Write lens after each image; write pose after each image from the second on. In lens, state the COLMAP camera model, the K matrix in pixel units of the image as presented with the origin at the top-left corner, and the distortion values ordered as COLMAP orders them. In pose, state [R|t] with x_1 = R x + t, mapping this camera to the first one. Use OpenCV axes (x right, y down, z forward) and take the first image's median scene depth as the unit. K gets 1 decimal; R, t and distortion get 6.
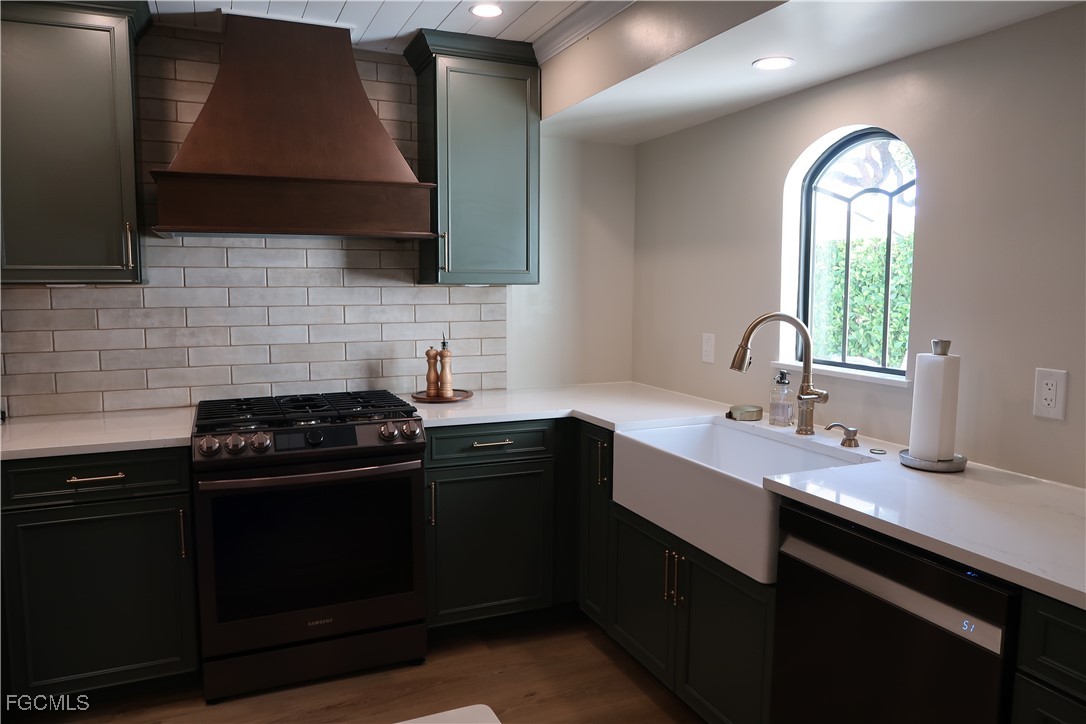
lens RADIAL K [[746.6, 0, 548.1], [0, 746.6, 348.8], [0, 0, 1]] dist [-0.028693, 0.005918]
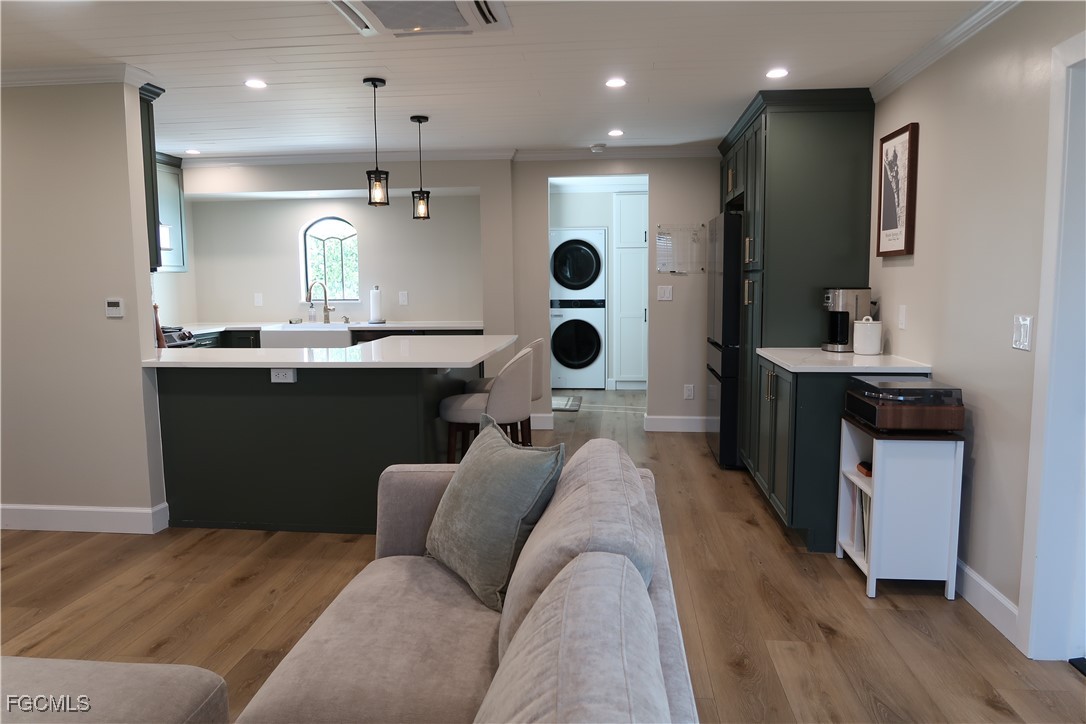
lens RADIAL K [[746.6, 0, 548.1], [0, 746.6, 348.8], [0, 0, 1]] dist [-0.028693, 0.005918]
pose [[0.489670, -0.090876, 0.867159, -1.454486], [0.090603, 0.994473, 0.053056, 0.116354], [-0.867187, 0.052587, 0.495198, -0.961846]]
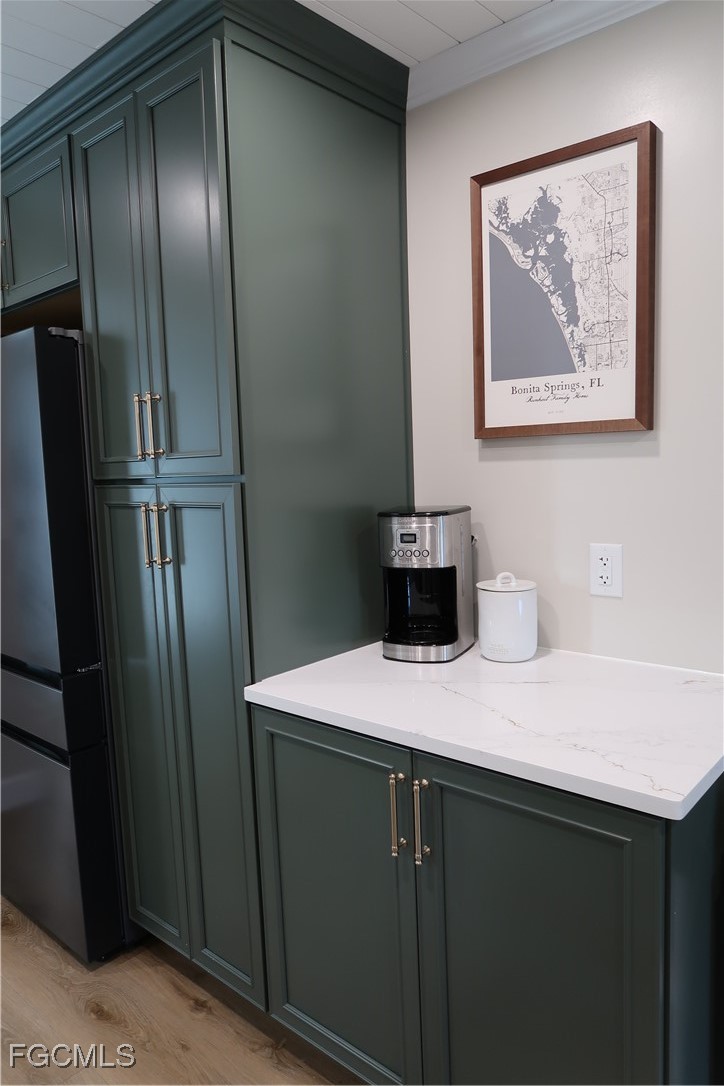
lens RADIAL K [[752.0, 0, 362.0], [0, 752.0, 543.0], [0, 0, 1]] dist [-0.029282, 0.003618]
pose [[-0.415600, -0.085340, 0.905535, -0.508823], [0.122033, 0.981355, 0.148493, 0.055857], [-0.901324, 0.172219, -0.397437, -0.470695]]
